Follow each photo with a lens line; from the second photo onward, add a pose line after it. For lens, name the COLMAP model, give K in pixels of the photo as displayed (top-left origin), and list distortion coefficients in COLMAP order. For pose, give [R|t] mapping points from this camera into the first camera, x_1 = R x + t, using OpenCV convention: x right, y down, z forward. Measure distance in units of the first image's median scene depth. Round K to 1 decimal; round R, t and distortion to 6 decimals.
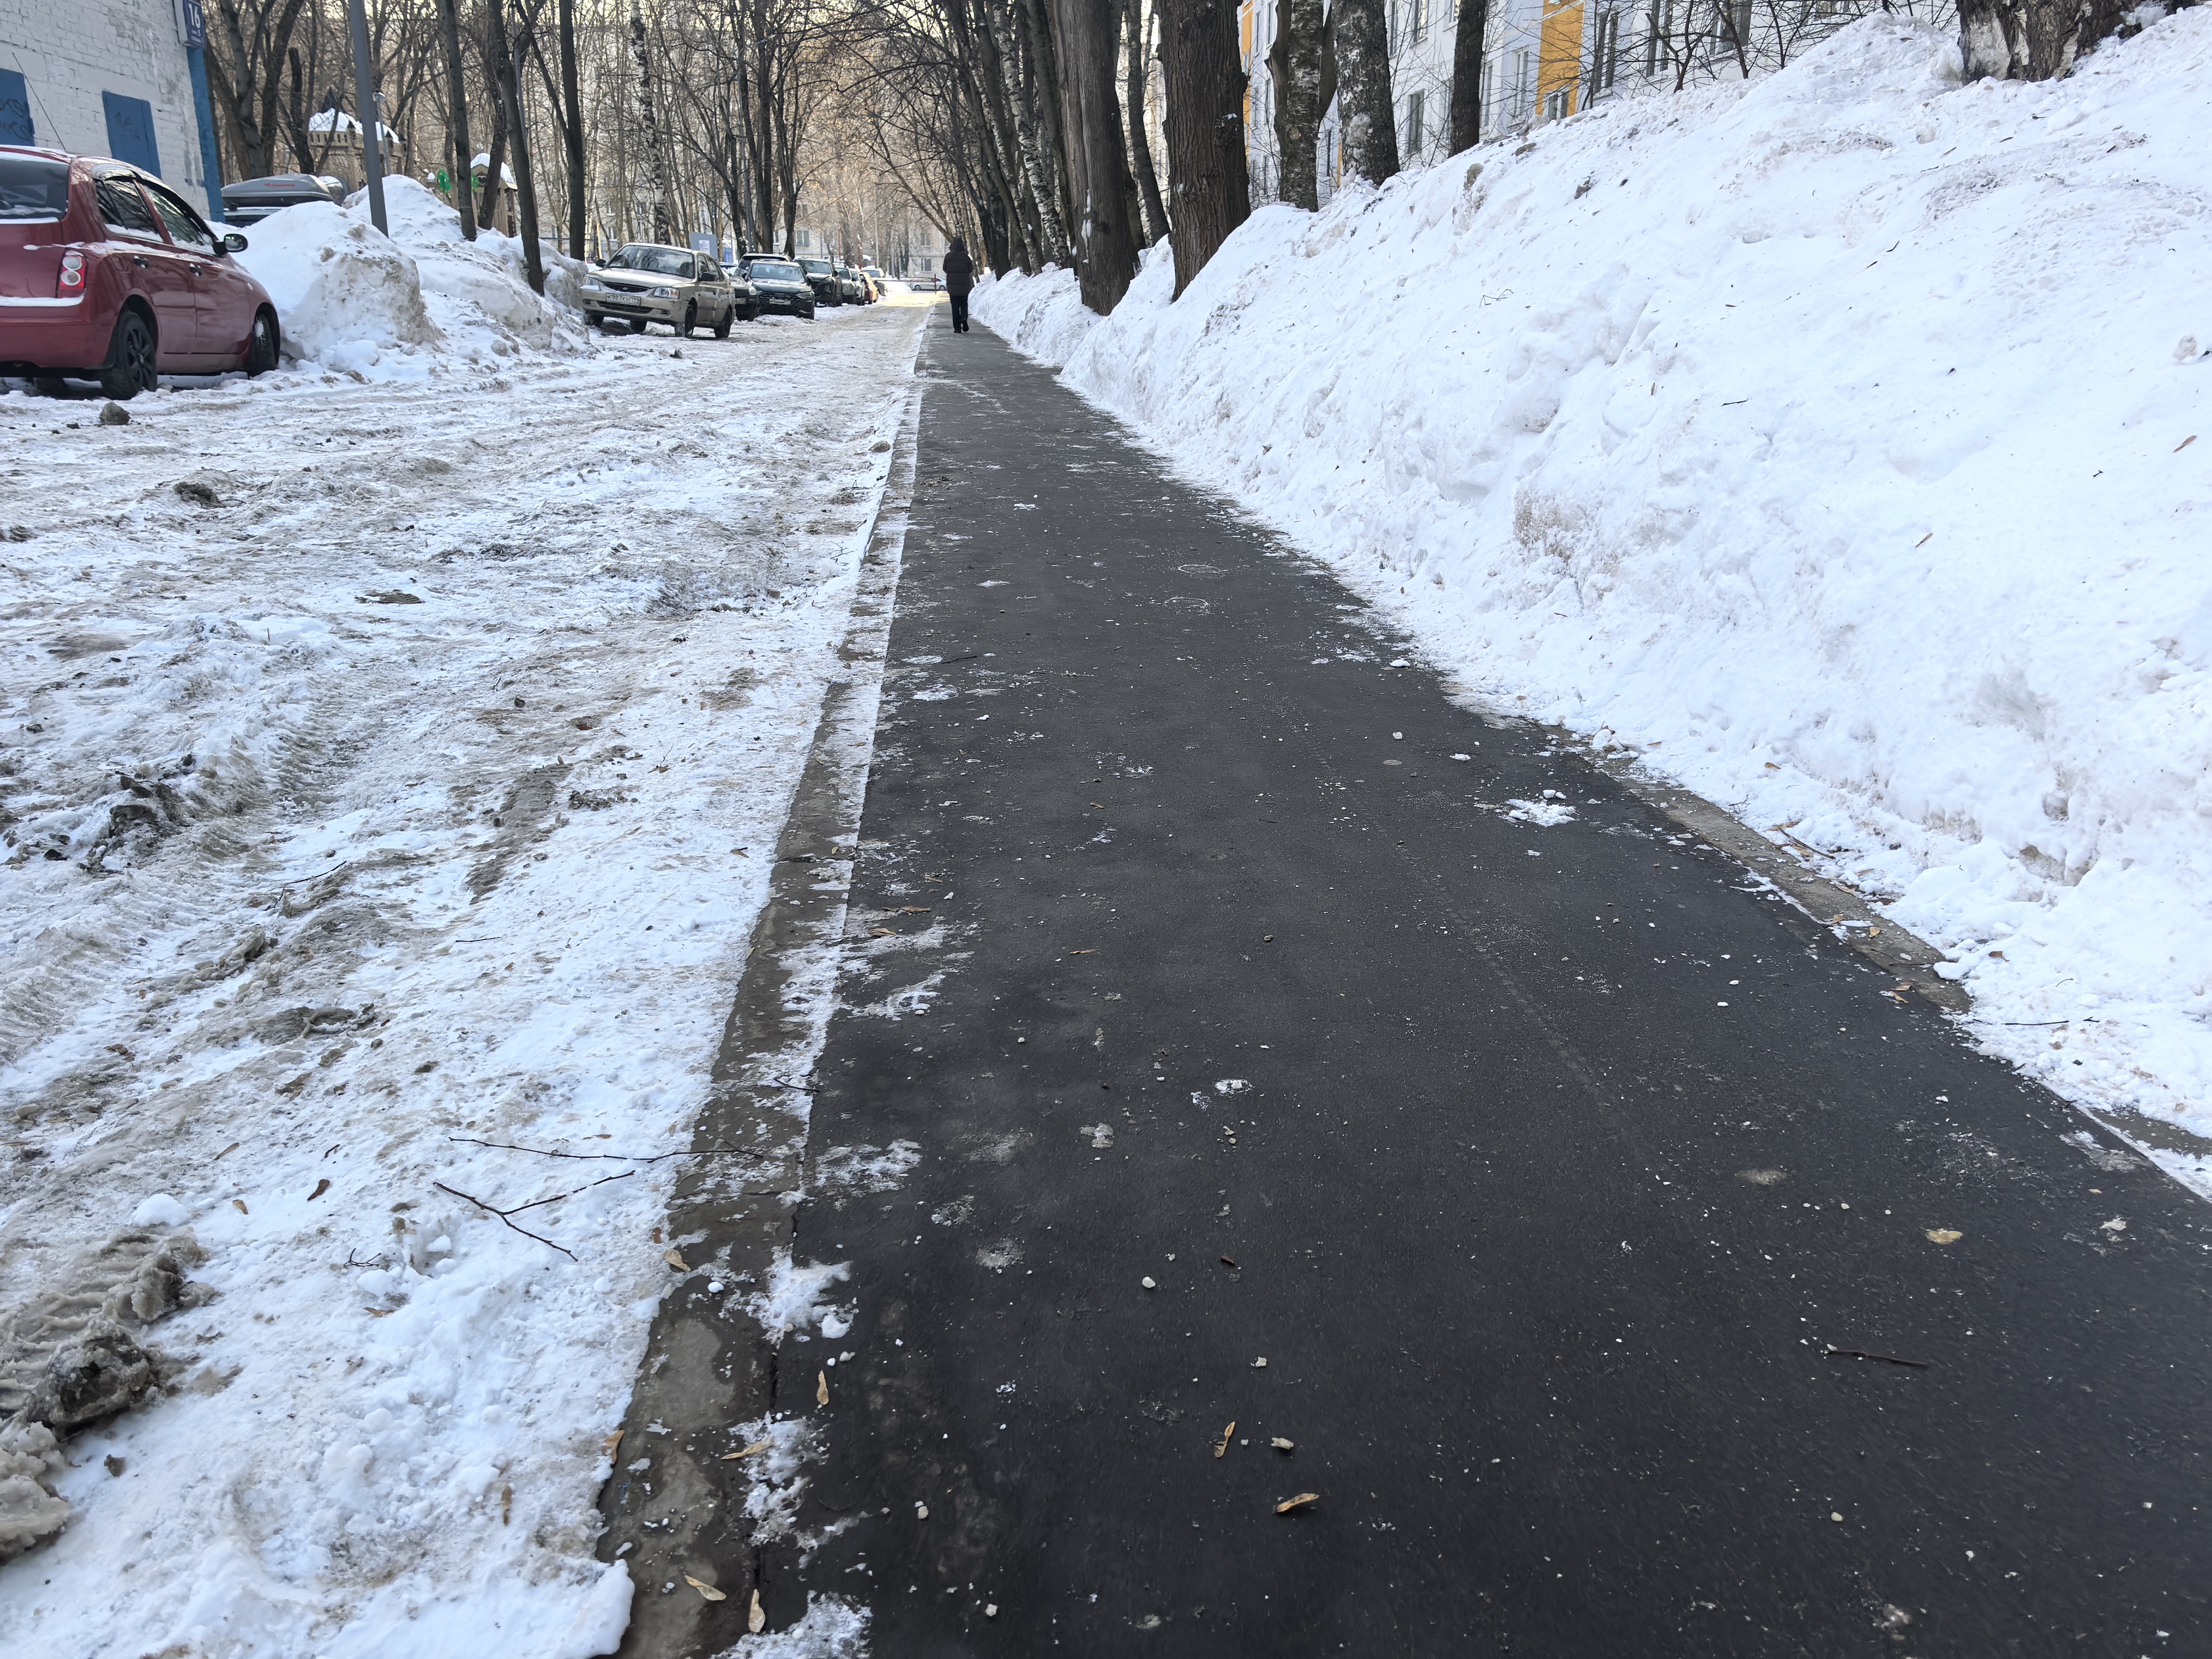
lens RADIAL K [[1708.7, 0, 1140.3], [0, 1708.7, 835.0], [0, 0, 1]] dist [0.119816, -0.130825]
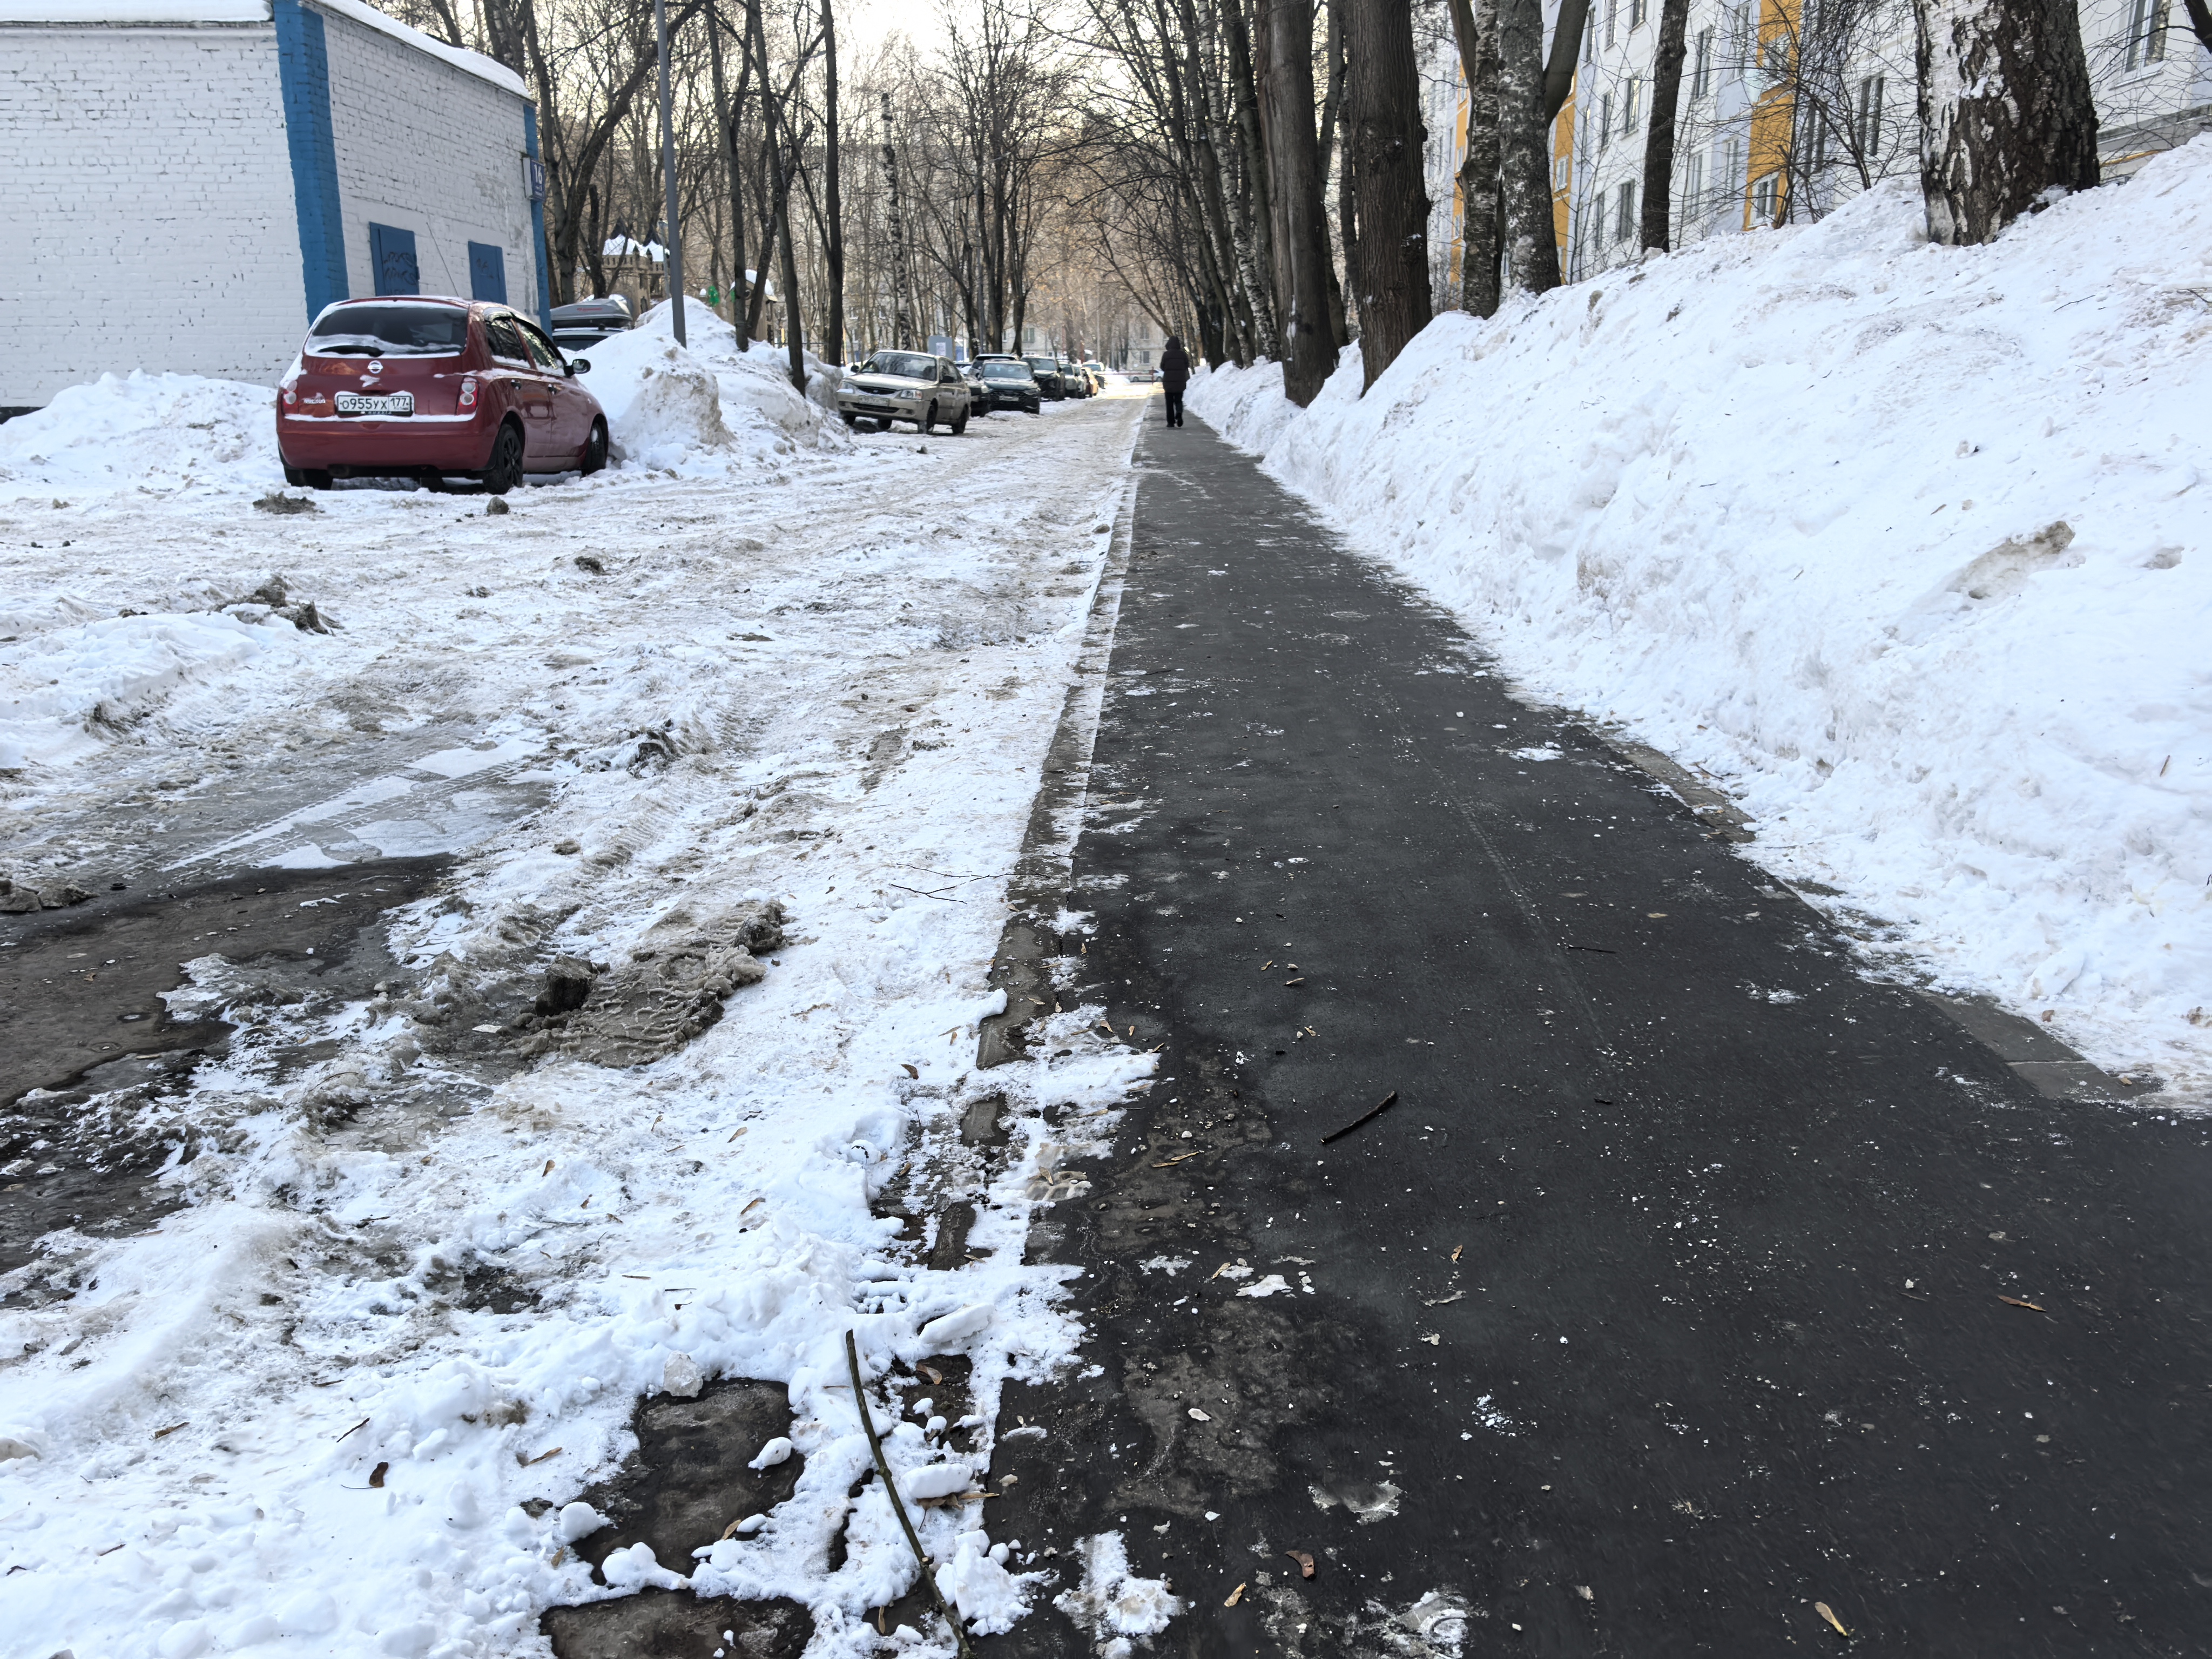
lens RADIAL K [[1708.7, 0, 1140.3], [0, 1708.7, 835.0], [0, 0, 1]] dist [0.119816, -0.130825]
pose [[0.992732, 0.016007, -0.119275, 0.028044], [-0.021516, 0.998753, -0.045047, 0.056005], [0.118405, 0.047286, 0.991839, -0.225769]]
